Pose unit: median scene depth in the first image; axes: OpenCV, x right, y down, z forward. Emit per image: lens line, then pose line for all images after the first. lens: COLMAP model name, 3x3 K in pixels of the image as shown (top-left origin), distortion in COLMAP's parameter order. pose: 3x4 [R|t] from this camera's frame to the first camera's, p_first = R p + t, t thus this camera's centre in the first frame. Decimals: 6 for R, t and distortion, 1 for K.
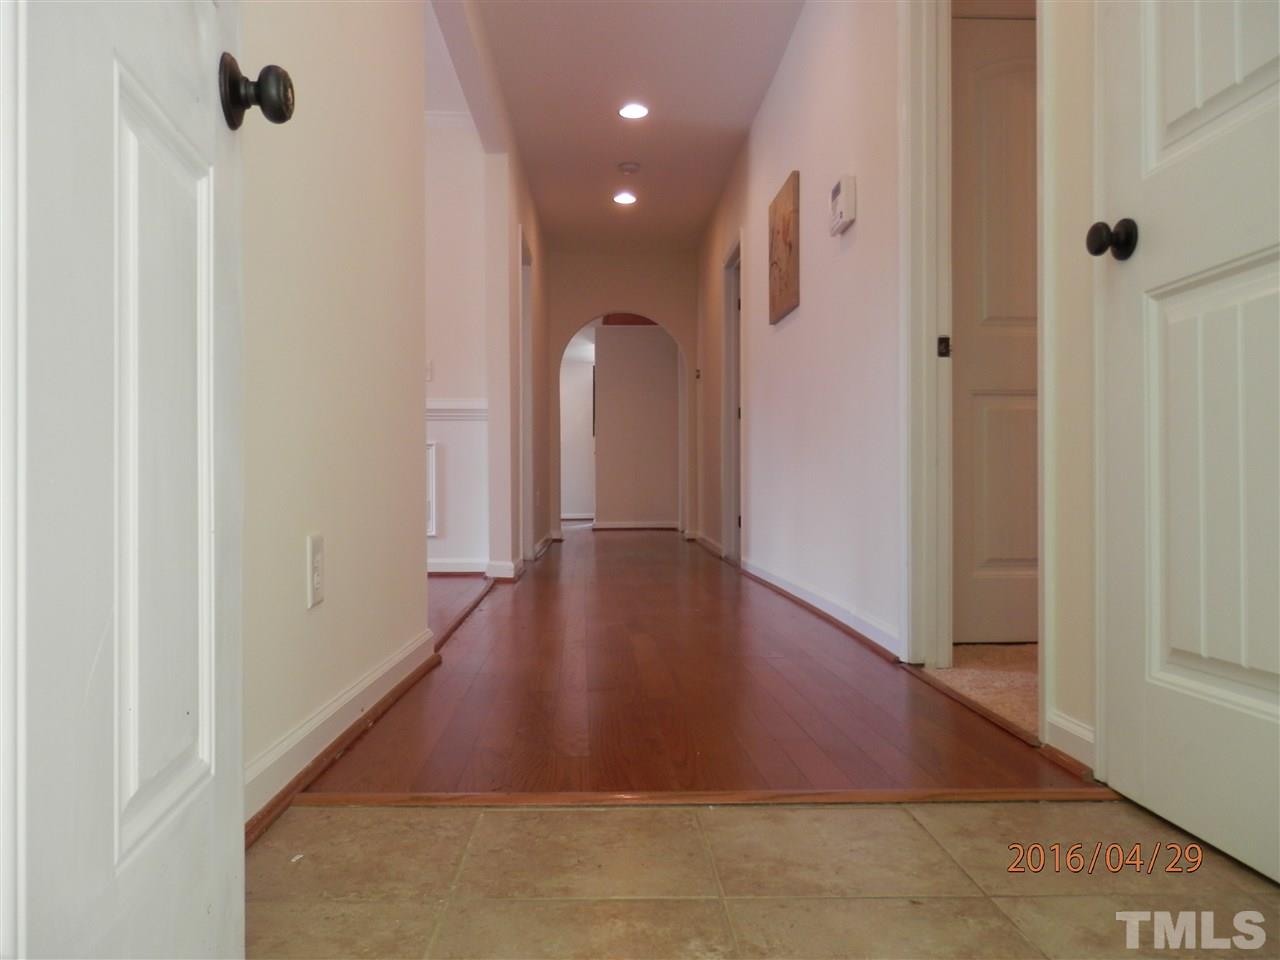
lens RADIAL K [[949.0, 0, 640.0], [0, 949.0, 480.0], [0, 0, 1]] dist [-0.000459, 0.011525]
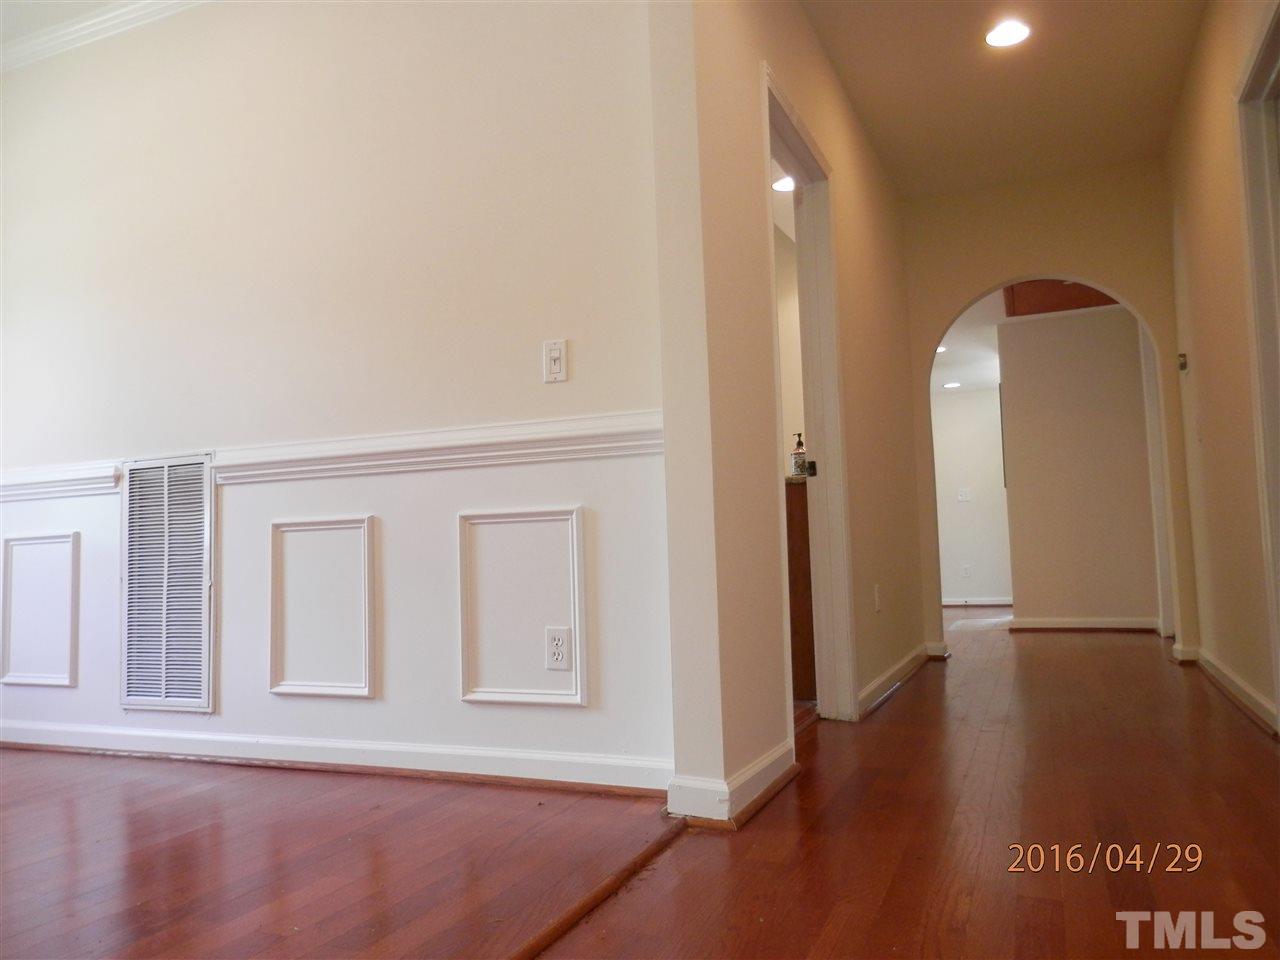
lens RADIAL K [[949.0, 0, 640.0], [0, 949.0, 480.0], [0, 0, 1]] dist [-0.000459, 0.011525]
pose [[0.898697, -0.055771, -0.435009, 0.013819], [0.025388, 0.996834, -0.075351, -0.009687], [0.437834, 0.056674, 0.897268, 0.361524]]
